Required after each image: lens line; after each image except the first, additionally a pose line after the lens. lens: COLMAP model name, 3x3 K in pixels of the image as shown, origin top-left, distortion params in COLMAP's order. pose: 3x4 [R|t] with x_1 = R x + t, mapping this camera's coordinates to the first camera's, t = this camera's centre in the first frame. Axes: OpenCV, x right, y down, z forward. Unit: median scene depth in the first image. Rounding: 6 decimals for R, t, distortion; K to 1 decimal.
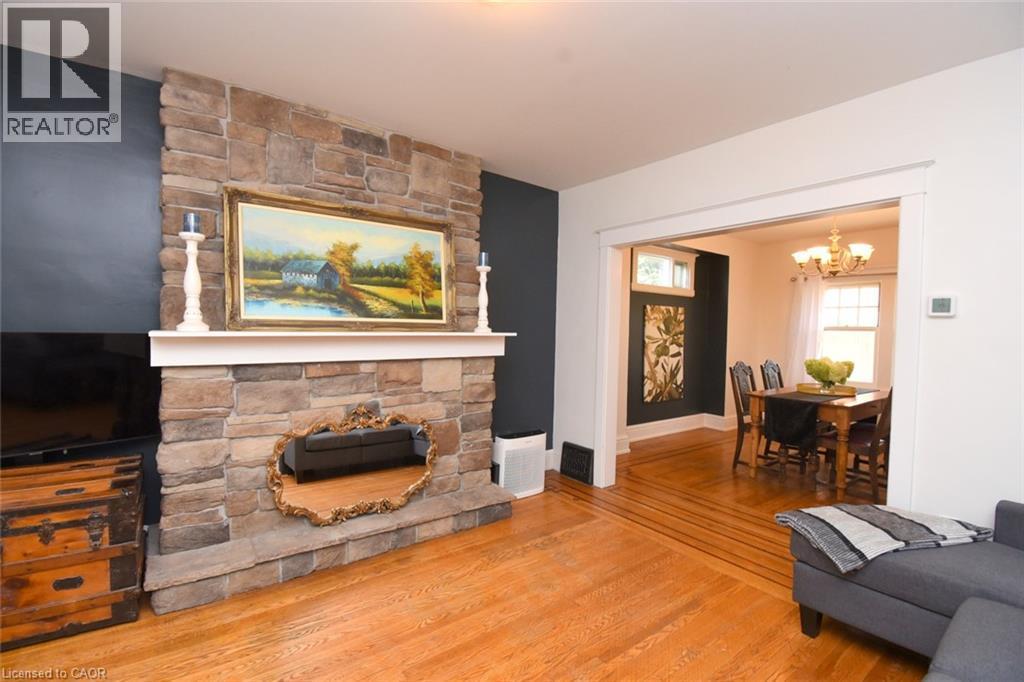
lens RADIAL K [[452.8, 0, 507.2], [0, 452.8, 342.5], [0, 0, 1]] dist [0.020151, -0.024900]
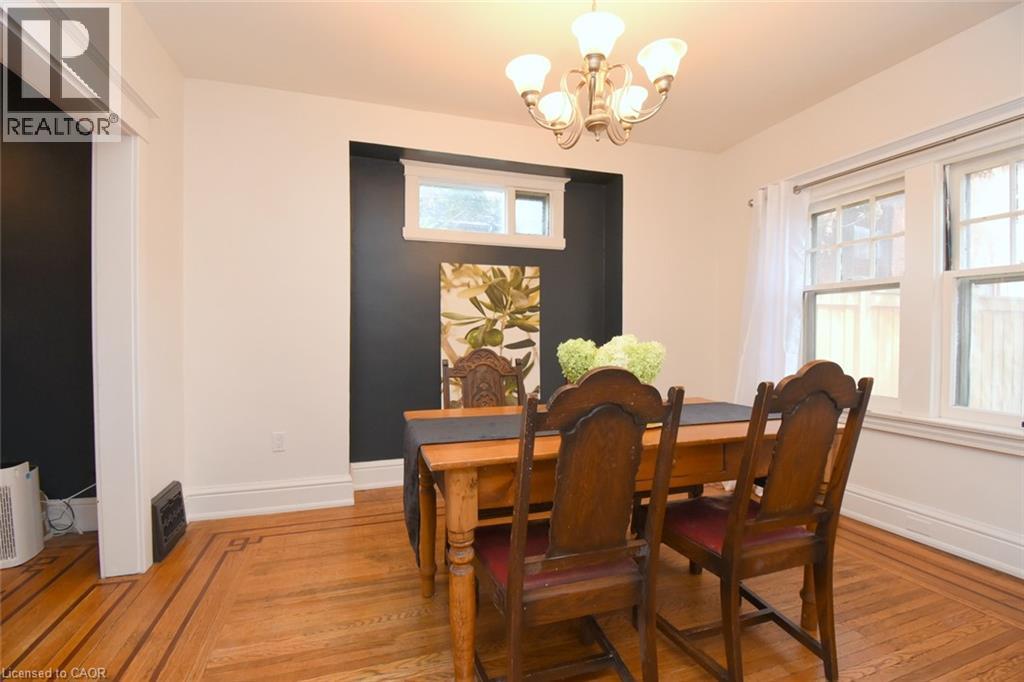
lens RADIAL K [[452.8, 0, 507.2], [0, 452.8, 342.5], [0, 0, 1]] dist [0.020151, -0.024900]
pose [[0.950622, -0.009468, -0.310208, 0.570403], [0.008523, 0.999954, -0.004399, 0.028162], [0.310235, 0.001538, 0.950659, 0.434633]]
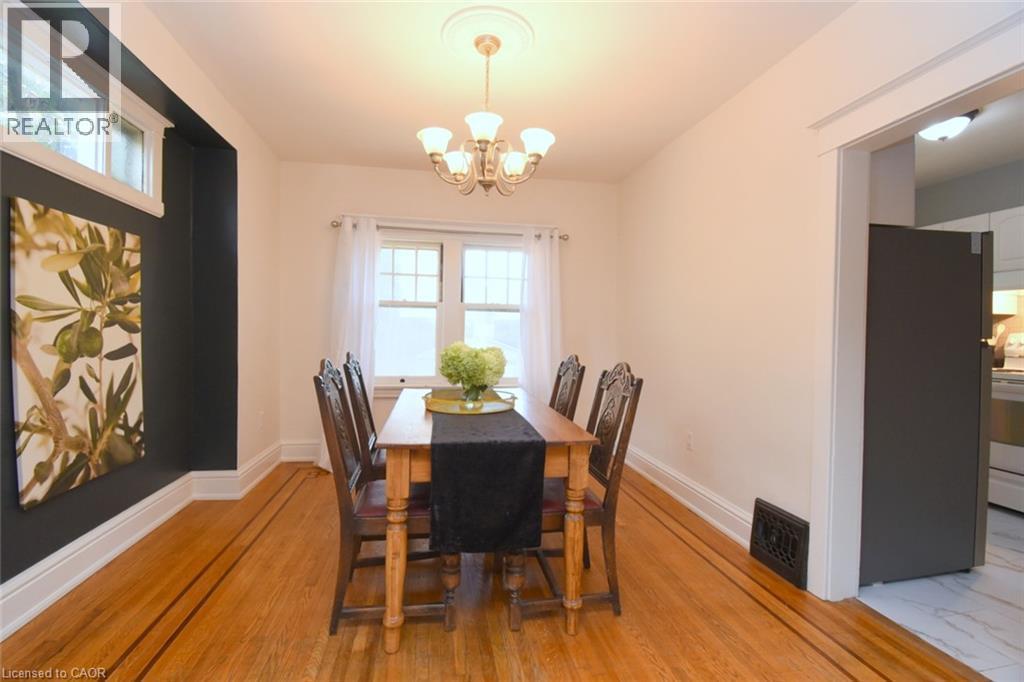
lens RADIAL K [[452.8, 0, 507.2], [0, 452.8, 342.5], [0, 0, 1]] dist [0.020151, -0.024900]
pose [[0.436662, -0.032135, 0.899051, 0.172422], [0.015841, 0.999482, 0.028031, 0.013568], [-0.899486, 0.002002, 0.436945, 0.553076]]
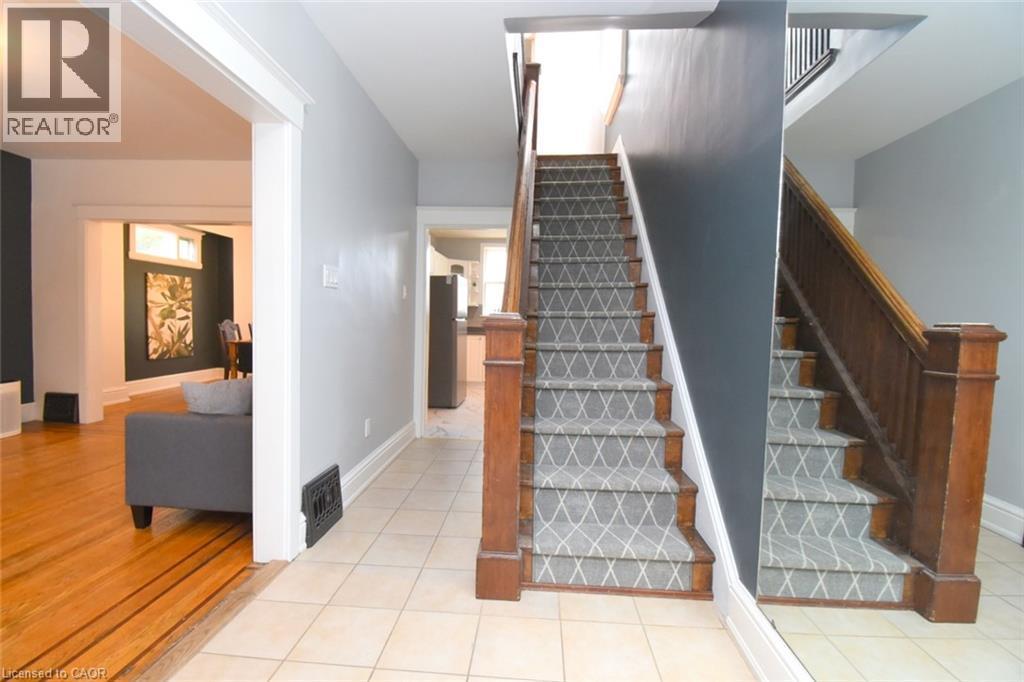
lens RADIAL K [[452.8, 0, 507.2], [0, 452.8, 342.5], [0, 0, 1]] dist [0.020151, -0.024900]
pose [[0.641494, -0.041361, 0.766012, 0.009534], [0.001364, 0.998605, 0.052778, 0.030688], [-0.767127, -0.032812, 0.640656, -0.400926]]
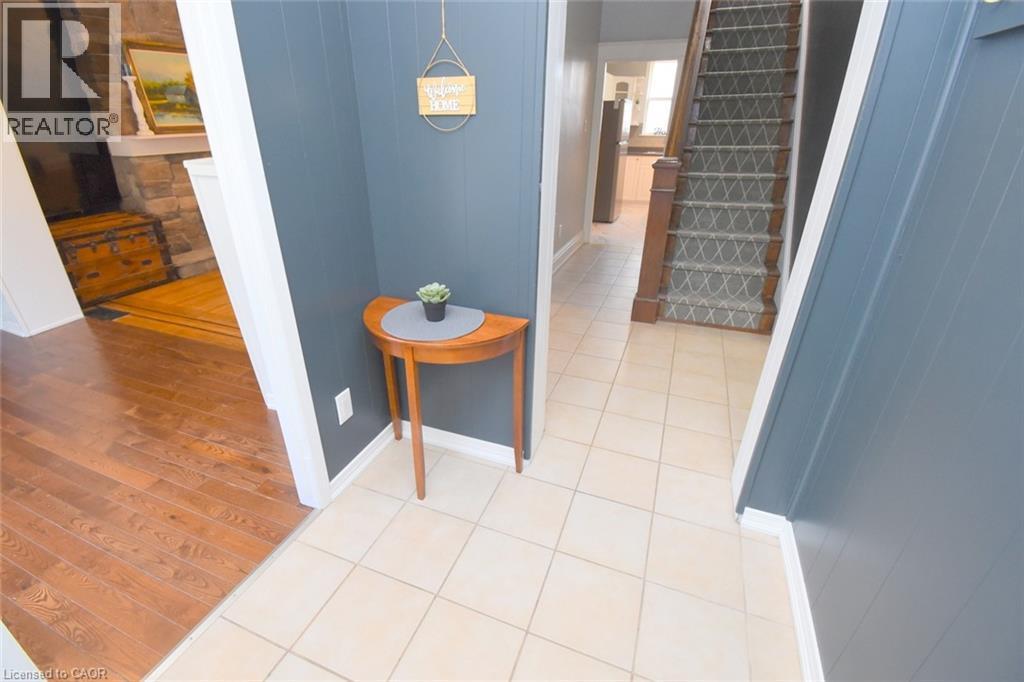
lens RADIAL K [[452.8, 0, 507.2], [0, 452.8, 342.5], [0, 0, 1]] dist [0.020151, -0.024900]
pose [[0.841543, -0.244855, 0.481509, -0.209505], [0.018444, 0.903874, 0.427400, -0.008655], [-0.539875, -0.350795, 0.765166, -0.573192]]
